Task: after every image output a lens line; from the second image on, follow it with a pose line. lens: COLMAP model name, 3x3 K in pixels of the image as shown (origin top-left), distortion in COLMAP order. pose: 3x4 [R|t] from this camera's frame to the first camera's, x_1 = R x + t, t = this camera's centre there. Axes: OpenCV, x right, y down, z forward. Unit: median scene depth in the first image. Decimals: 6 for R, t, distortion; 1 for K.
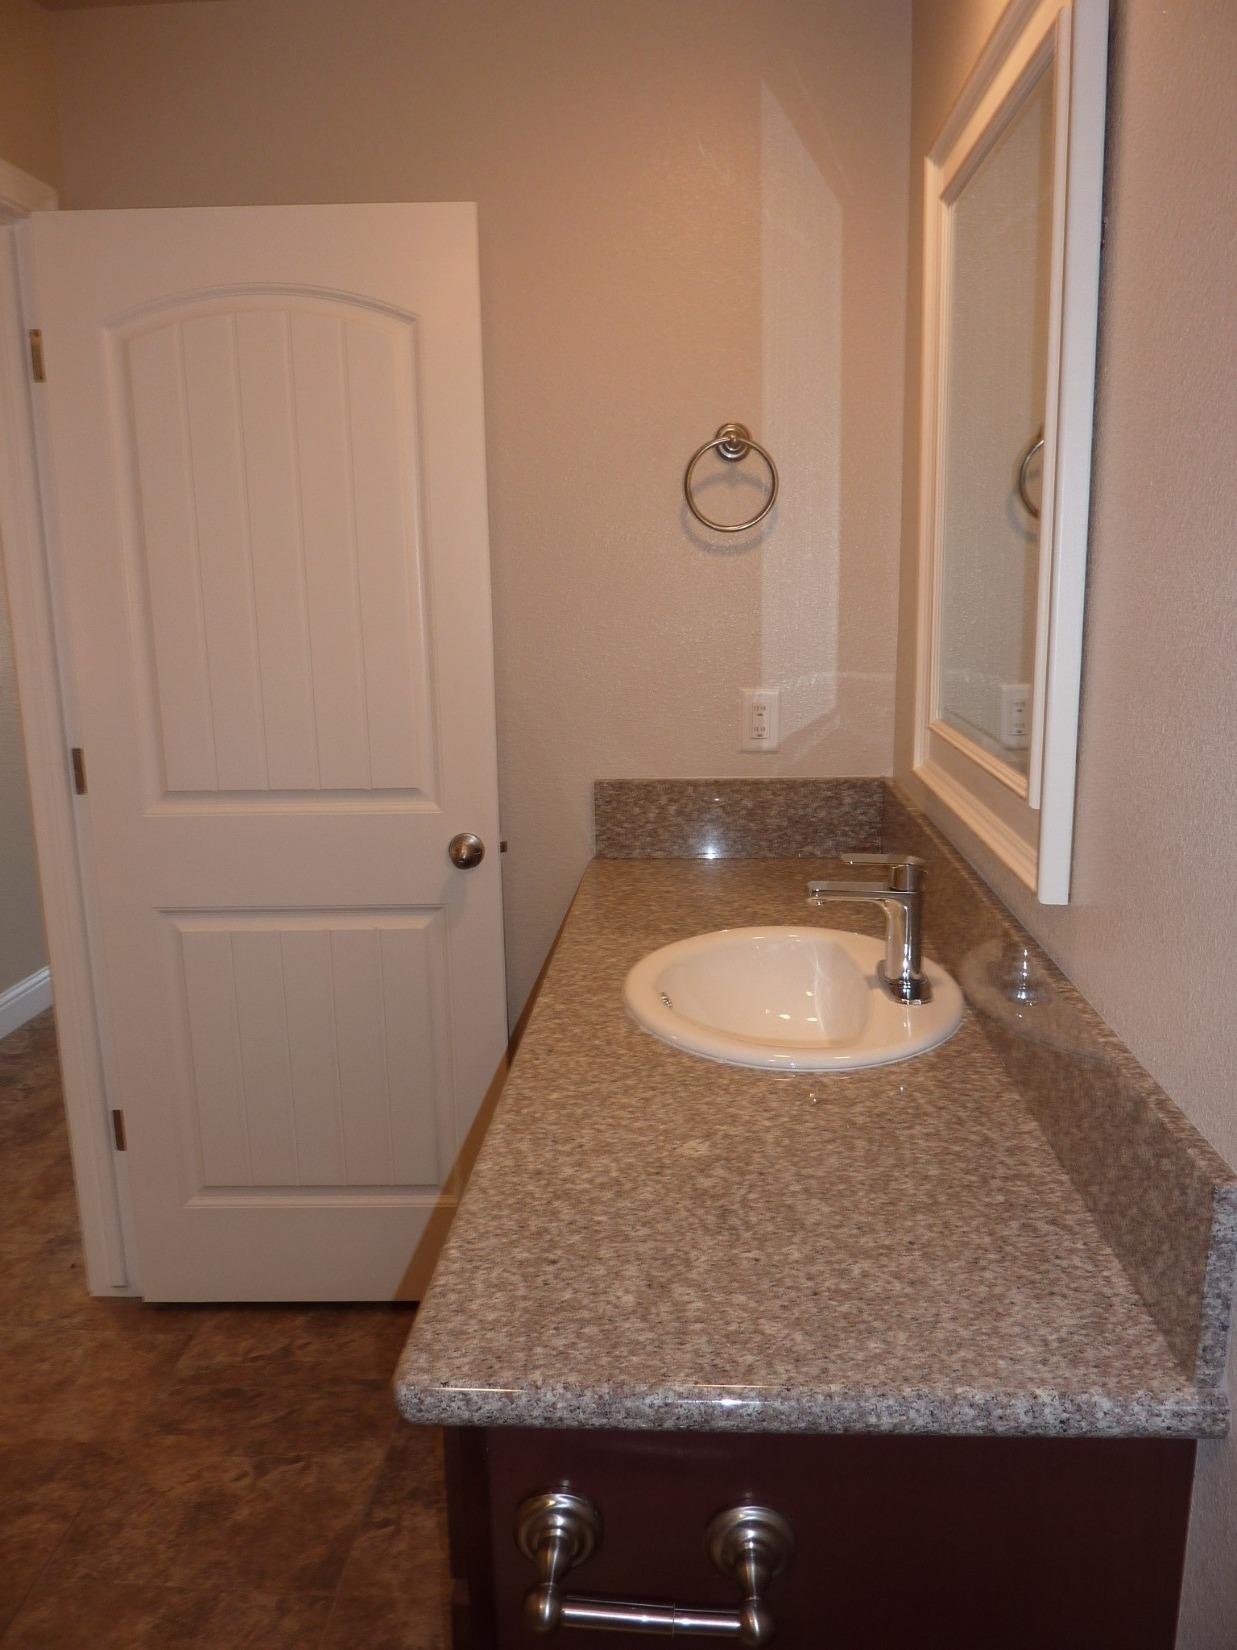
lens RADIAL K [[1236.9, 0, 617.8], [0, 1236.9, 820.2], [0, 0, 1]] dist [-0.034169, 0.007690]
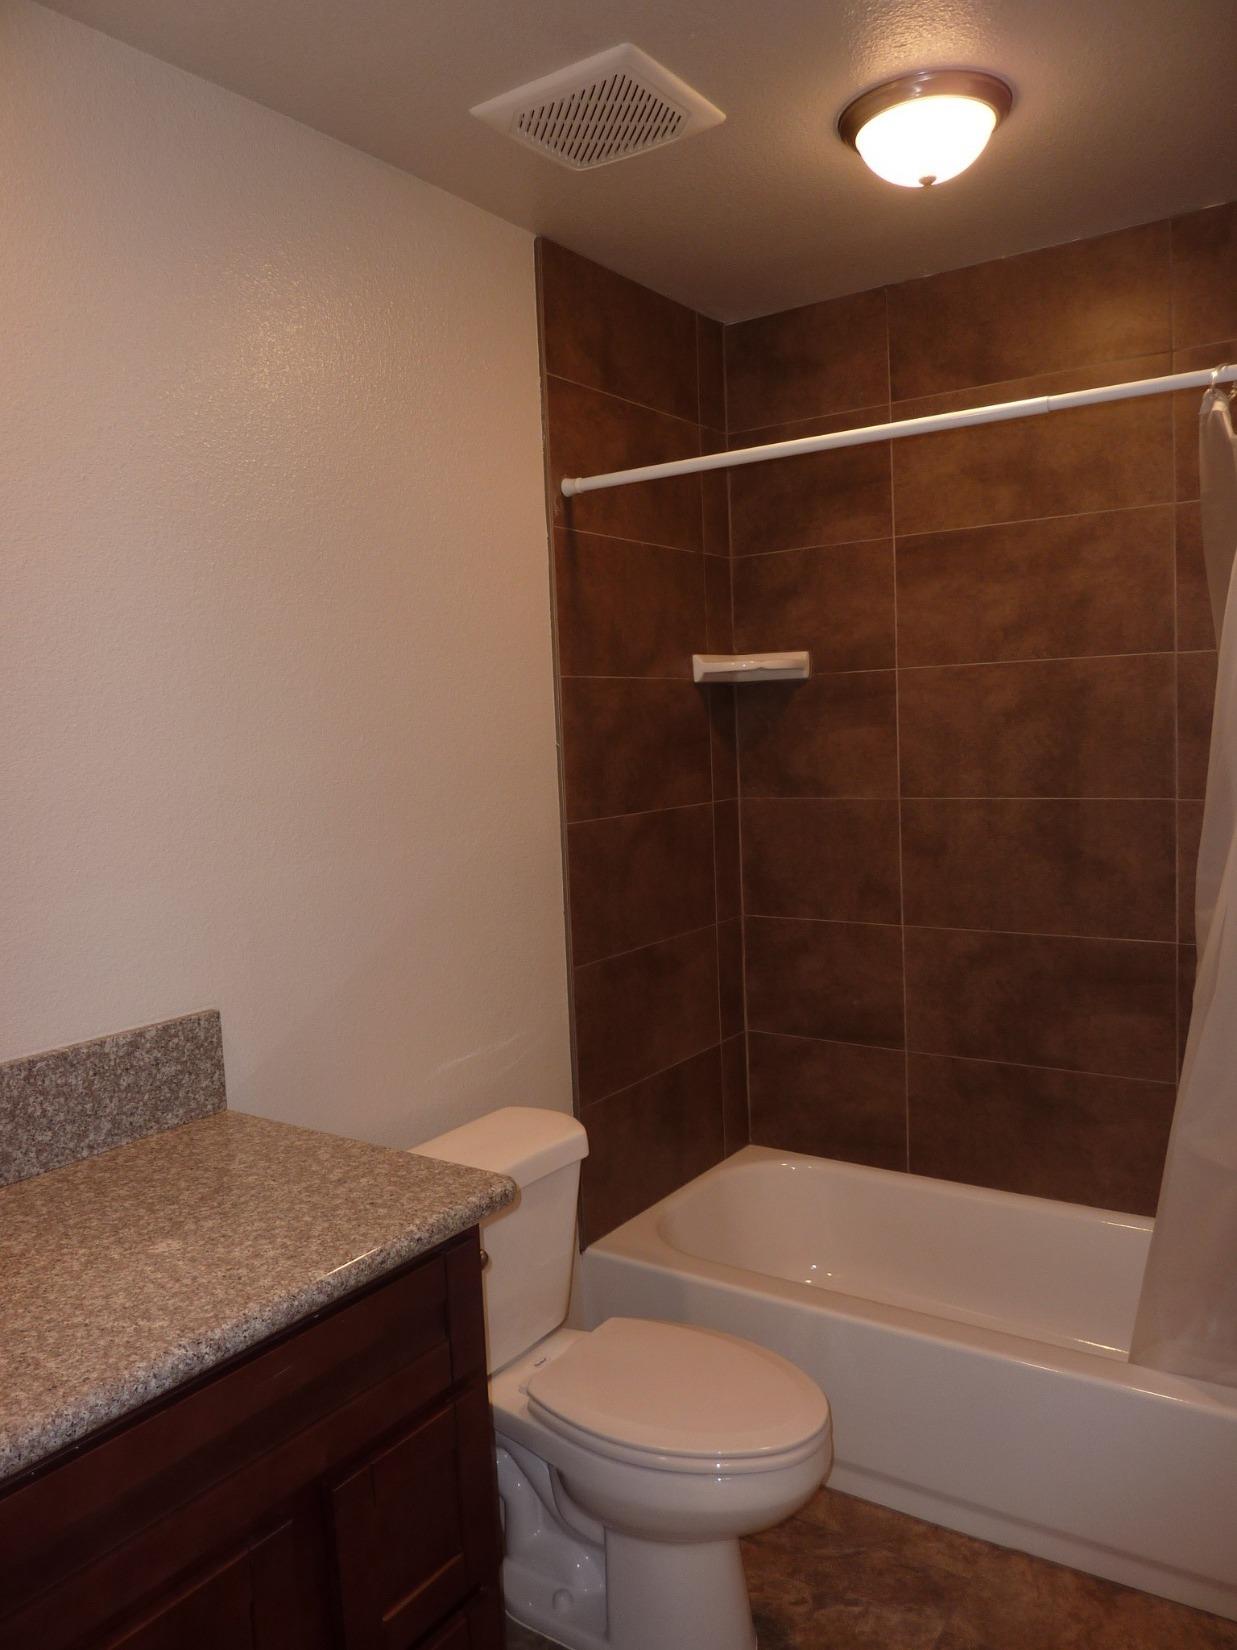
lens RADIAL K [[1236.9, 0, 617.6], [0, 1236.9, 825.6], [0, 0, 1]] dist [-0.034169, 0.007690]
pose [[-0.860511, 0.011572, 0.509301, -0.956496], [0.161630, 0.954291, 0.251406, -0.352852], [-0.483111, 0.298656, -0.823048, 1.754375]]
